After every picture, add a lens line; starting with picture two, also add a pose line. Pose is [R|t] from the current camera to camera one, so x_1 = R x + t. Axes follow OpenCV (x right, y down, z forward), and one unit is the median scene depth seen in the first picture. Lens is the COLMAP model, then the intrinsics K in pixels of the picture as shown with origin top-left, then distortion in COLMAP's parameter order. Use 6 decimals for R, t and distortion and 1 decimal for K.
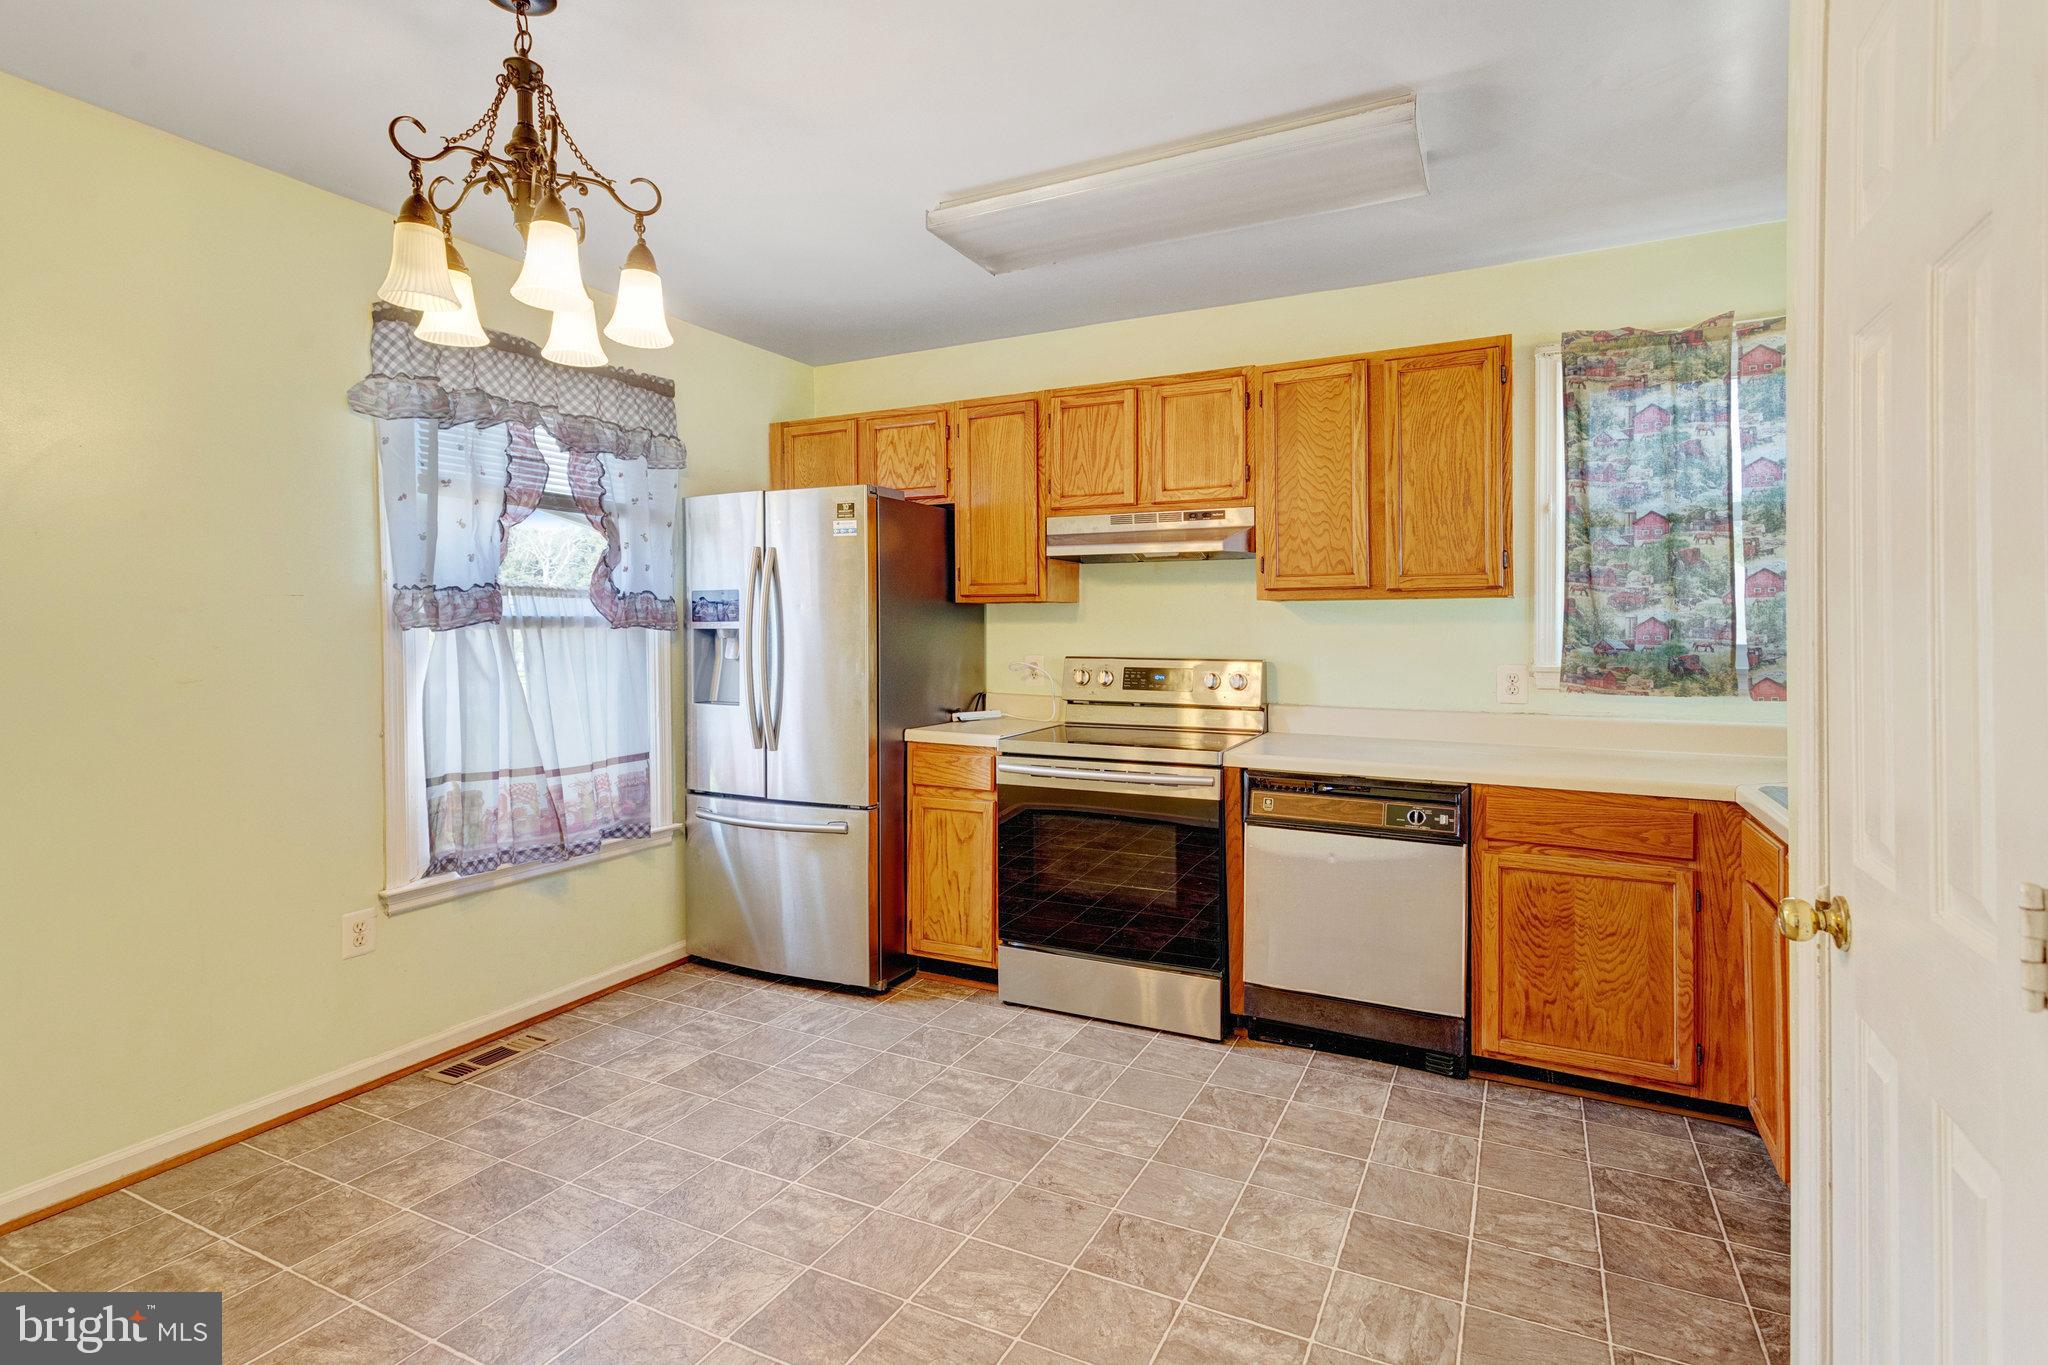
lens RADIAL K [[1022.0, 0, 1020.6], [0, 1022.0, 628.4], [0, 0, 1]] dist [0.048580, -0.035348]
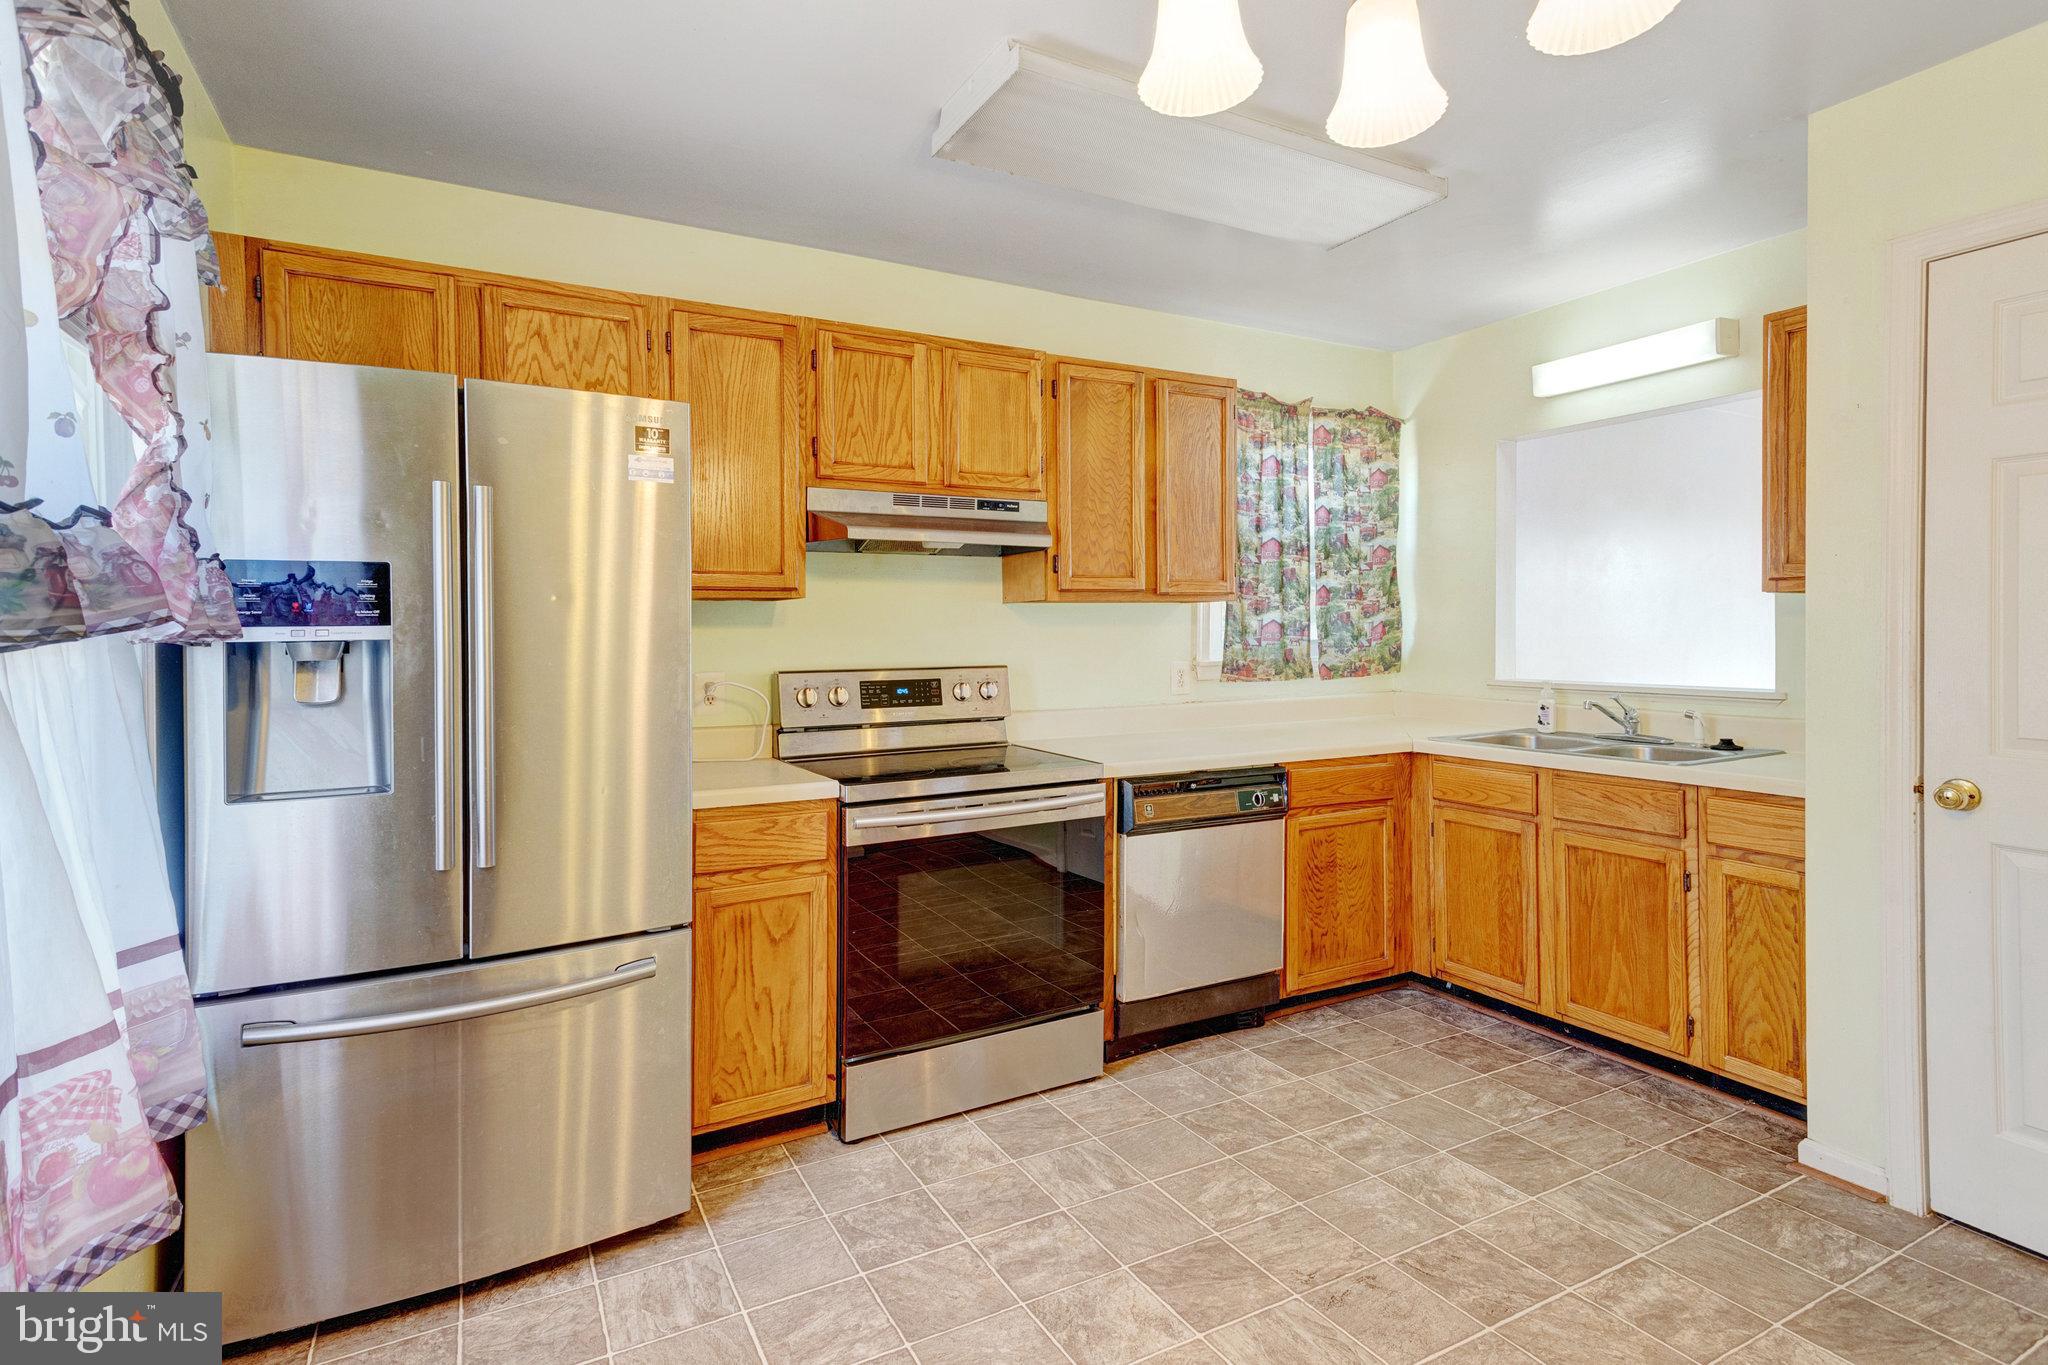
lens RADIAL K [[1034.7, 0, 1019.9], [0, 1034.7, 634.5], [0, 0, 1]] dist [0.047802, -0.000353]
pose [[0.566748, -0.008436, 0.823848, -0.625034], [0.010286, 0.999942, 0.003163, -0.000559], [-0.823827, 0.006682, 0.566802, 0.529068]]
